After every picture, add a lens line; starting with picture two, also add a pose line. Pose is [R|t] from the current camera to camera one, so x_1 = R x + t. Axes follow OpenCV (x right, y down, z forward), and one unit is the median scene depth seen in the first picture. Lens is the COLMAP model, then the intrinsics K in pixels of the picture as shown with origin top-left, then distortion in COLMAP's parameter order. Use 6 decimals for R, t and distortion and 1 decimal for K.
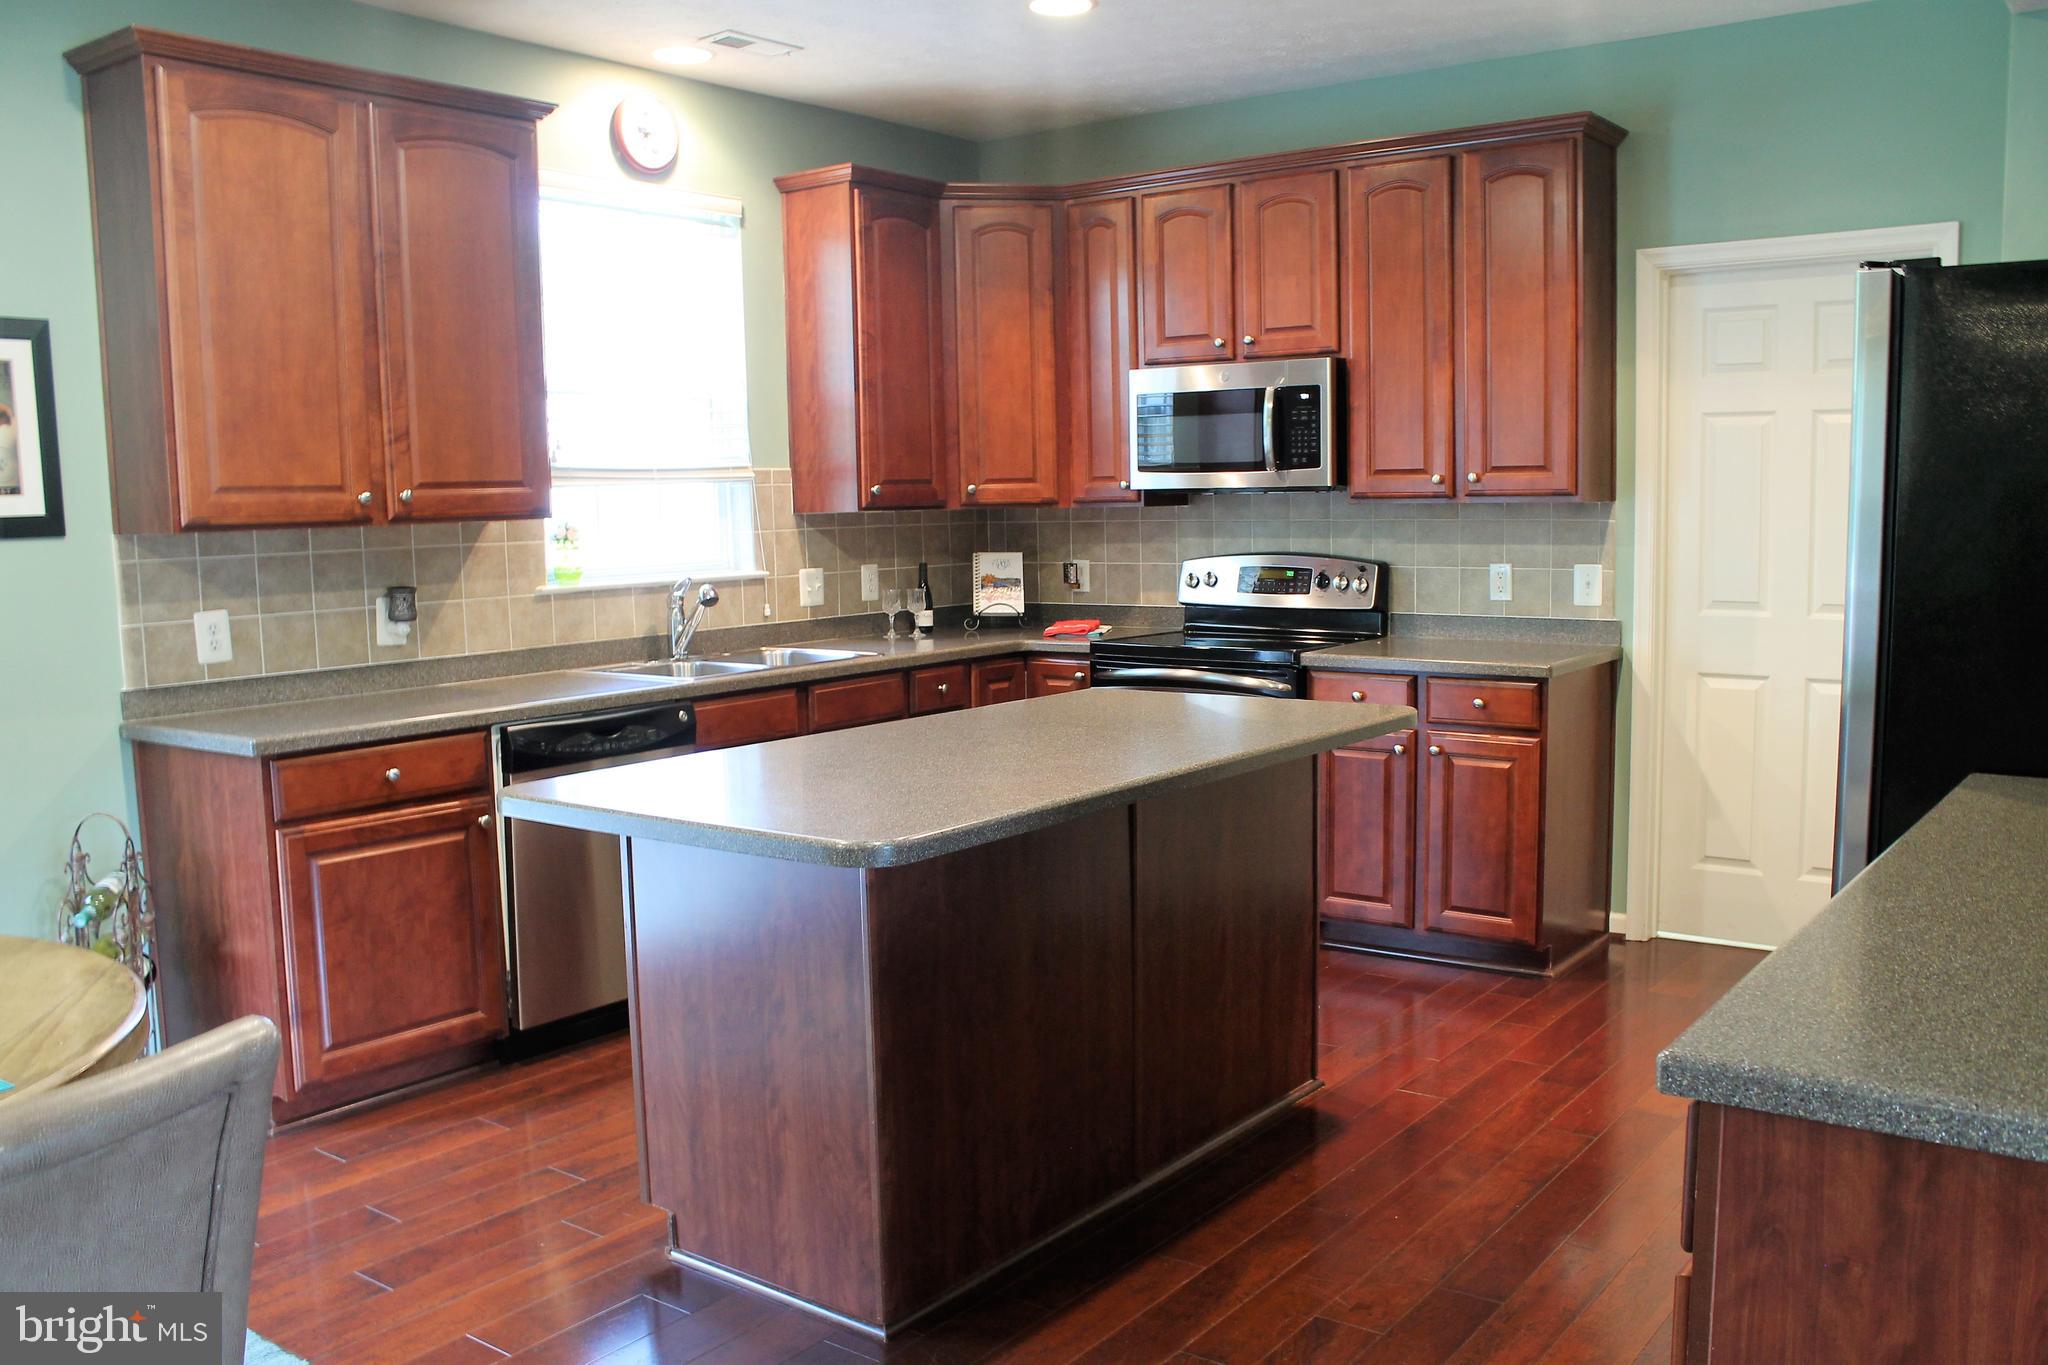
lens RADIAL K [[1737.4, 0, 1028.7], [0, 1737.4, 690.6], [0, 0, 1]] dist [-0.110070, 0.036552]
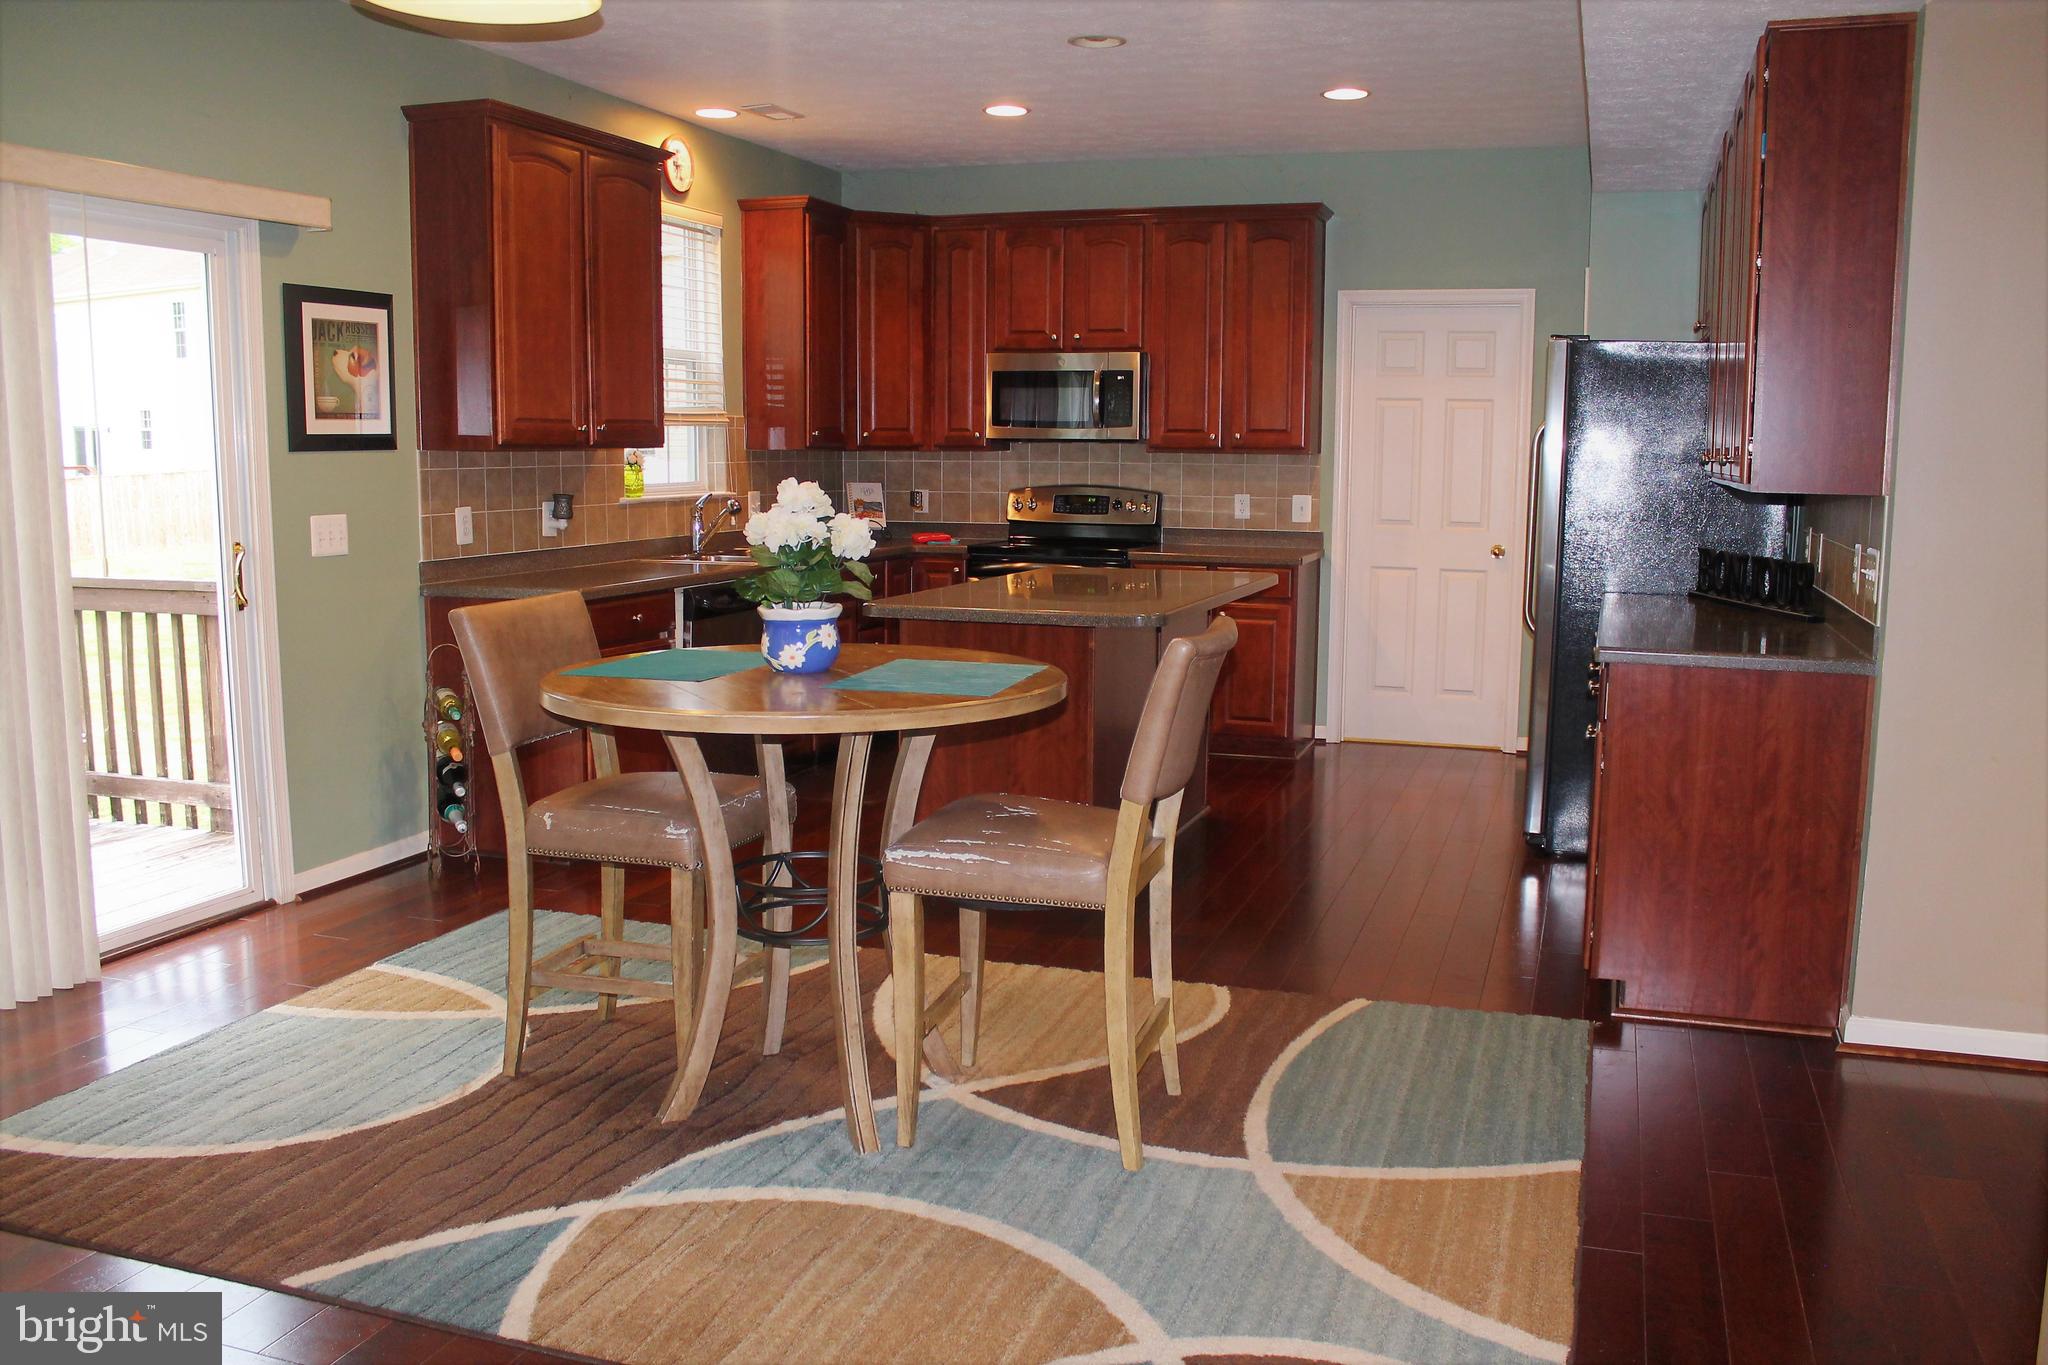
lens RADIAL K [[1737.4, 0, 1024.4], [0, 1737.4, 681.0], [0, 0, 1]] dist [-0.110070, 0.036552]
pose [[0.951206, -0.016421, 0.308119, -0.373819], [0.010210, 0.999711, 0.021761, 0.054080], [-0.308387, -0.017553, 0.951099, -0.374160]]
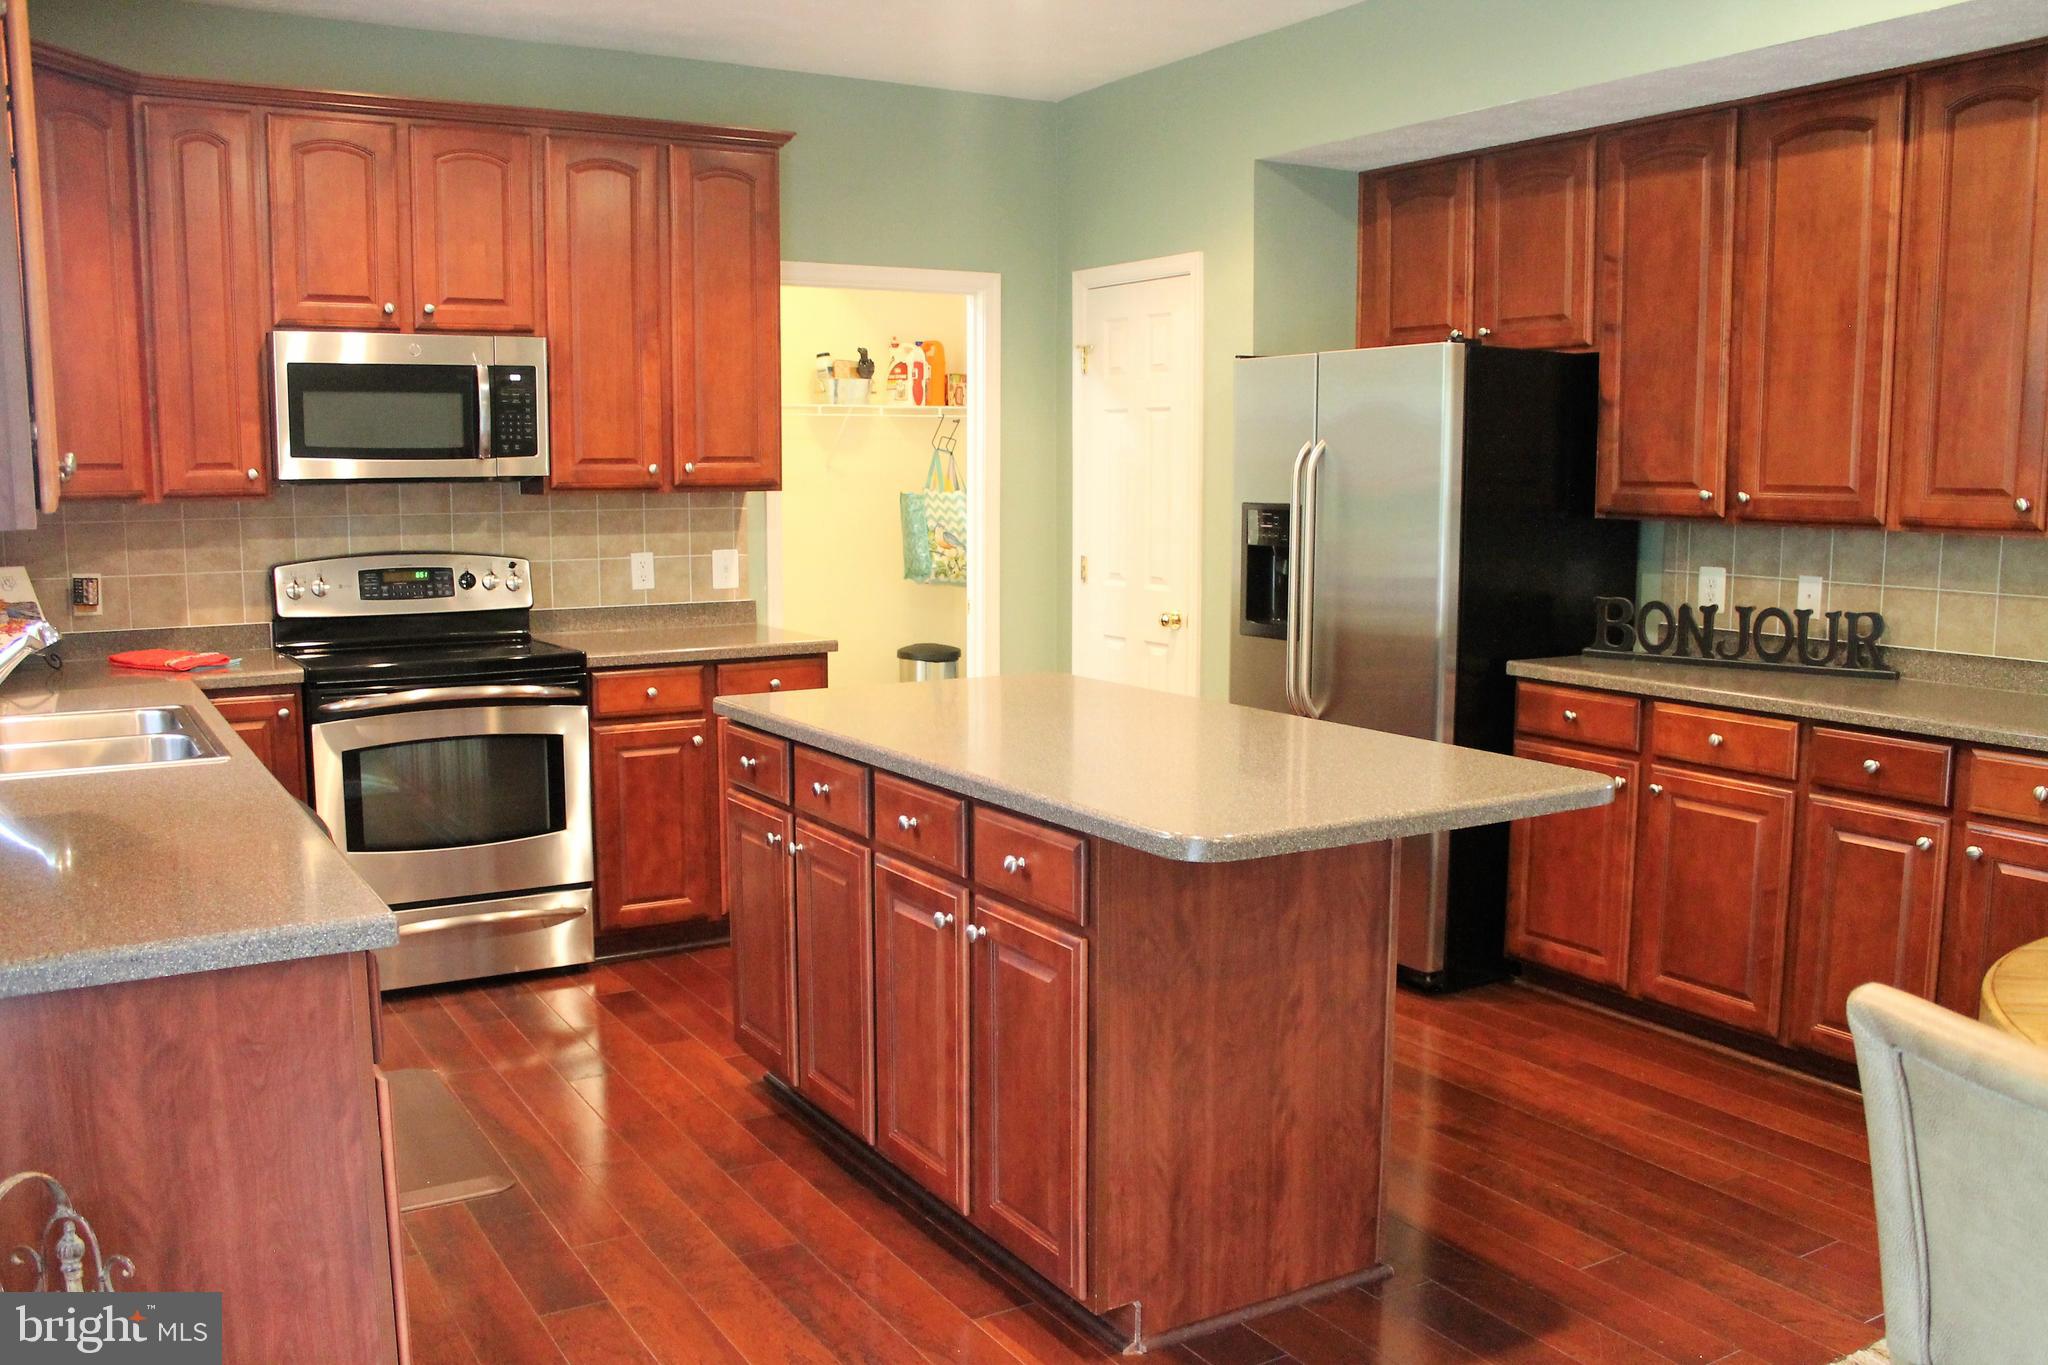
lens RADIAL K [[1737.4, 0, 1020.7], [0, 1737.4, 689.0], [0, 0, 1]] dist [-0.110070, 0.036552]
pose [[0.380700, -0.099710, 0.919307, -0.590228], [0.100492, 0.992742, 0.066060, -0.039577], [-0.919222, 0.067234, 0.387957, 0.412172]]
